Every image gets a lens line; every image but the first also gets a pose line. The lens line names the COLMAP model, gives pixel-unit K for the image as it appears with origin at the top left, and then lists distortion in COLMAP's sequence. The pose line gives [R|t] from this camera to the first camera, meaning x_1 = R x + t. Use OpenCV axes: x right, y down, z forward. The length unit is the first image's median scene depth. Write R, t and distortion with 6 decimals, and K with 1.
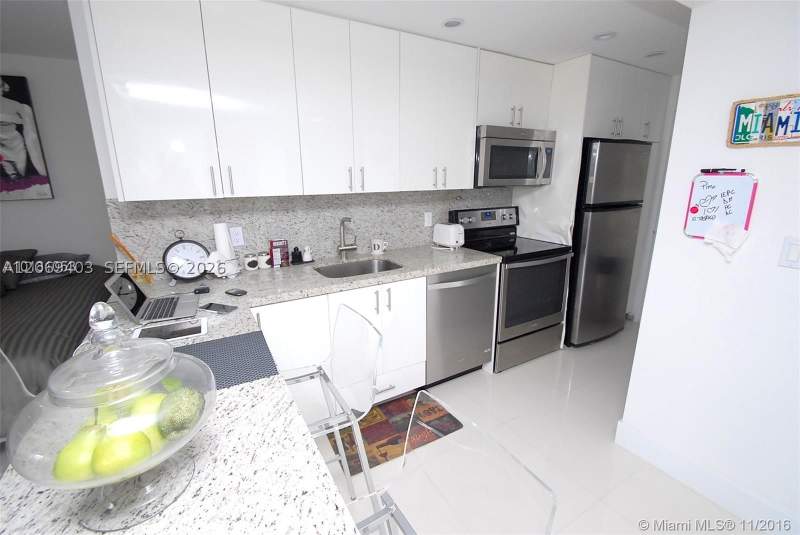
lens RADIAL K [[348.5, 0, 400.0], [0, 348.5, 267.5], [0, 0, 1]] dist [-0.000970, -0.008723]
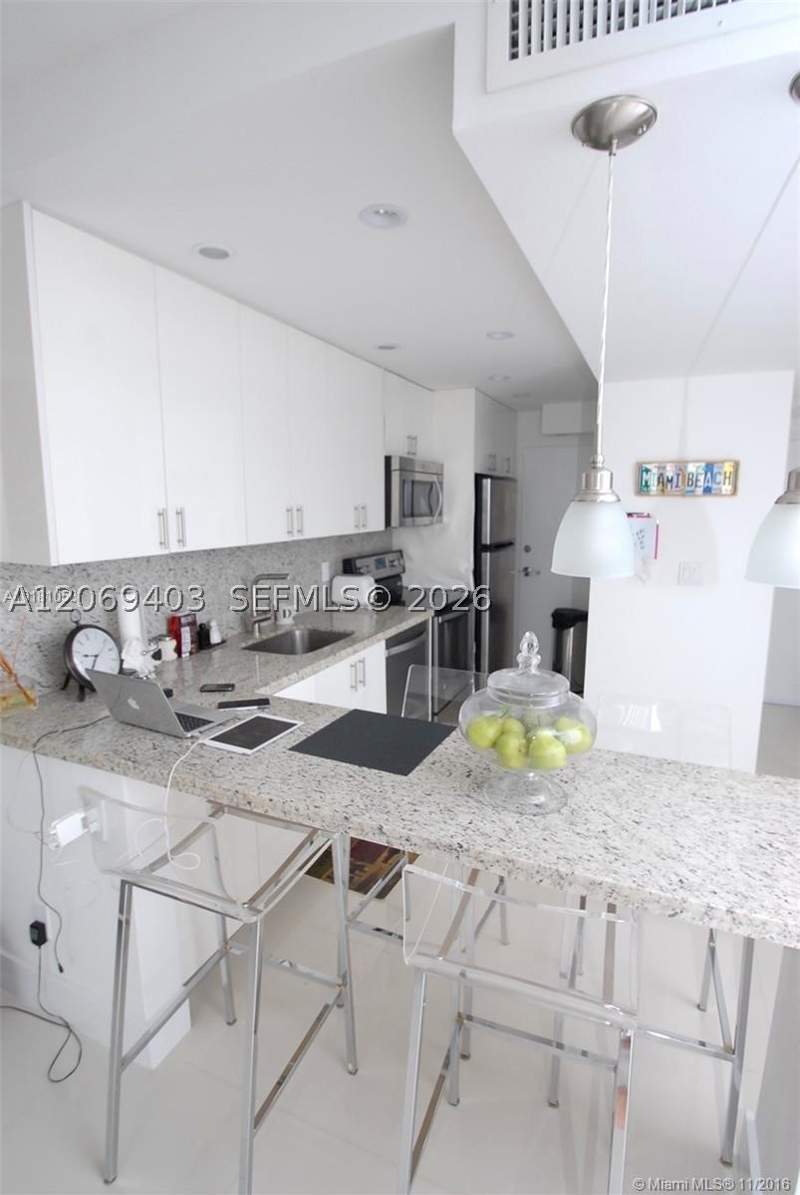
lens RADIAL K [[596.0, 0, 400.0], [0, 596.0, 597.5], [0, 0, 1]] dist [0.000419, 0.000238]
pose [[0.807328, -0.085969, 0.583807, -0.640335], [0.141295, 0.988714, -0.049798, 0.003053], [-0.572938, 0.122692, 0.810364, -0.138780]]
